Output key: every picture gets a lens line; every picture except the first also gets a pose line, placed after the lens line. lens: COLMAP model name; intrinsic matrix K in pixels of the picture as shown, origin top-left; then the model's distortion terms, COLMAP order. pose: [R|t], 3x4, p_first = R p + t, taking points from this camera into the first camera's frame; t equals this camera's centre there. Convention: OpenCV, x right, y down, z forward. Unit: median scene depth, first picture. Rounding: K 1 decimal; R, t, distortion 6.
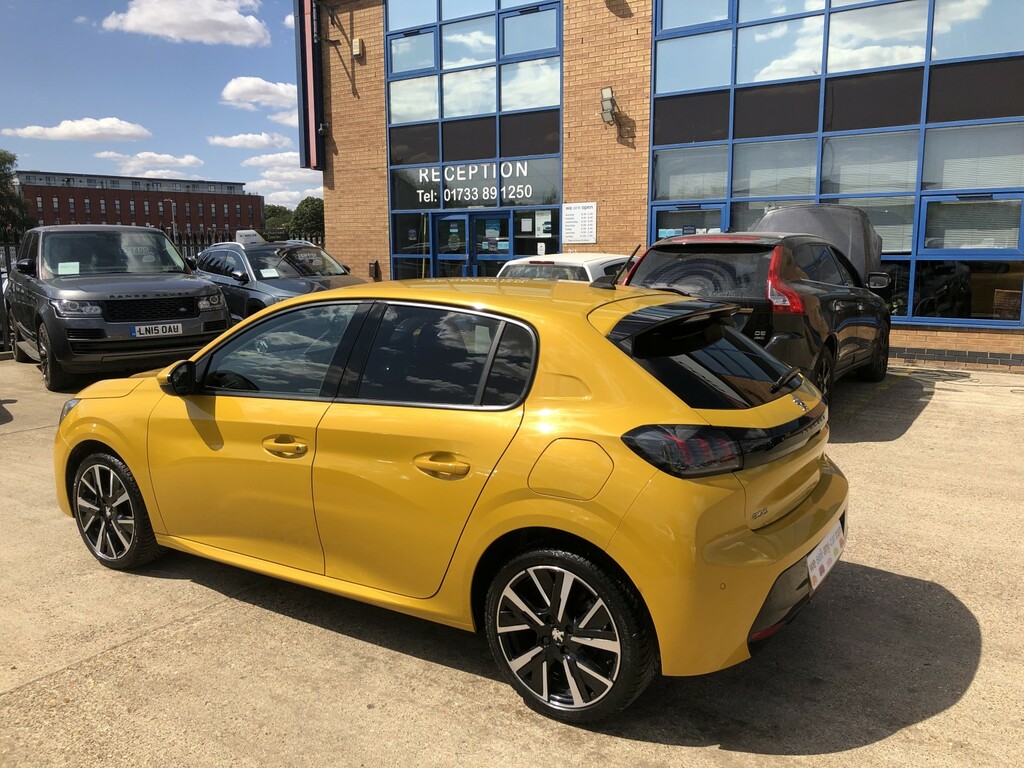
lens RADIAL K [[823.1, 0, 512.0], [0, 823.1, 384.0], [0, 0, 1]] dist [0.010053, 0.009522]
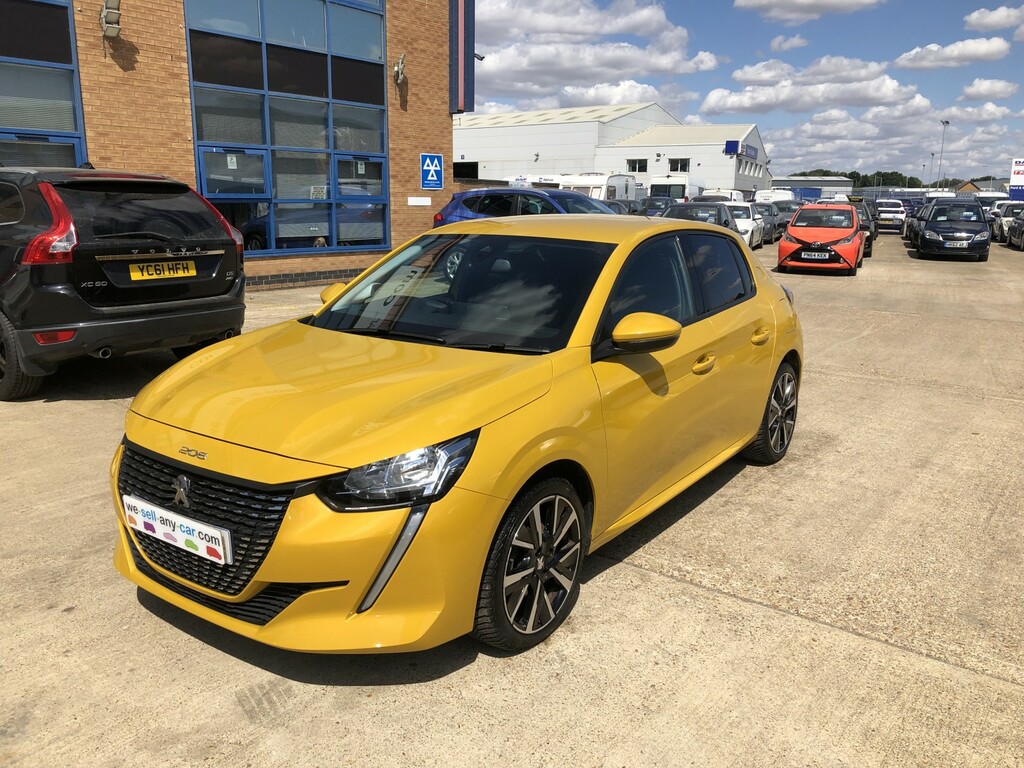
lens RADIAL K [[823.1, 0, 512.0], [0, 823.1, 384.0], [0, 0, 1]] dist [0.010053, 0.009522]
pose [[0.052392, -0.212818, 0.975686, -0.712381], [0.148227, 0.967863, 0.203152, -0.085550], [-0.987565, 0.133979, 0.082254, 0.593372]]
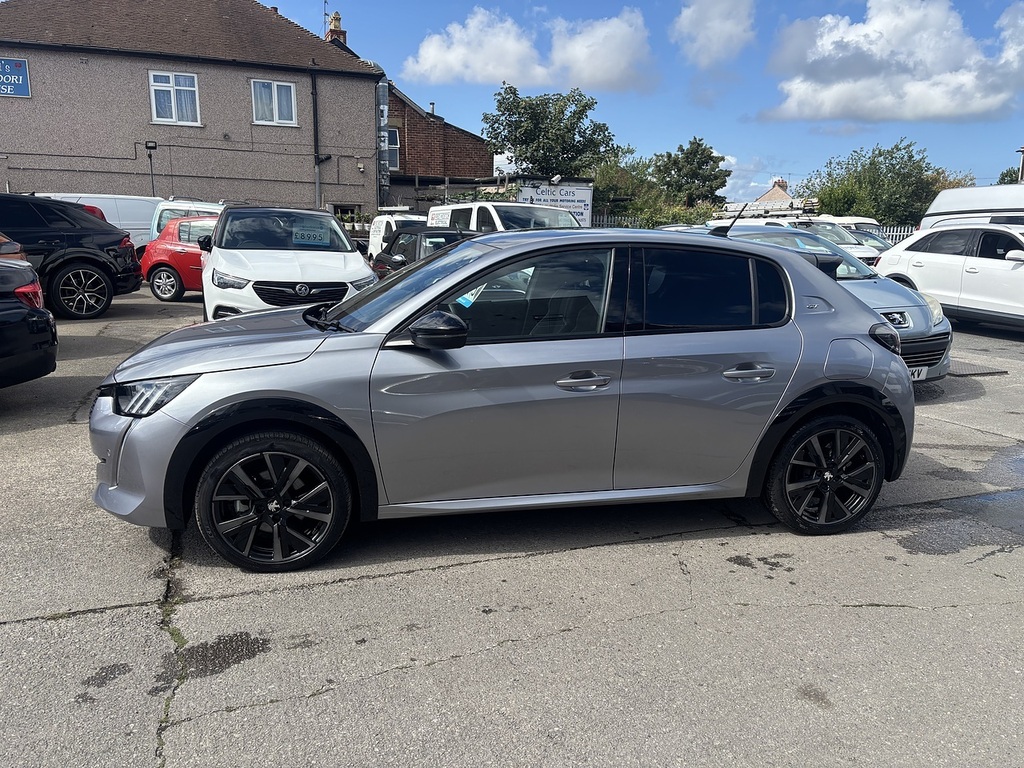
lens RADIAL K [[823.1, 0, 512.0], [0, 823.1, 384.0], [0, 0, 1]] dist [0.010053, 0.009522]
pose [[0.707046, -0.117206, 0.697387, -0.552482], [0.084246, 0.993107, 0.081493, -0.008304], [-0.702131, 0.001133, 0.712047, 0.151091]]
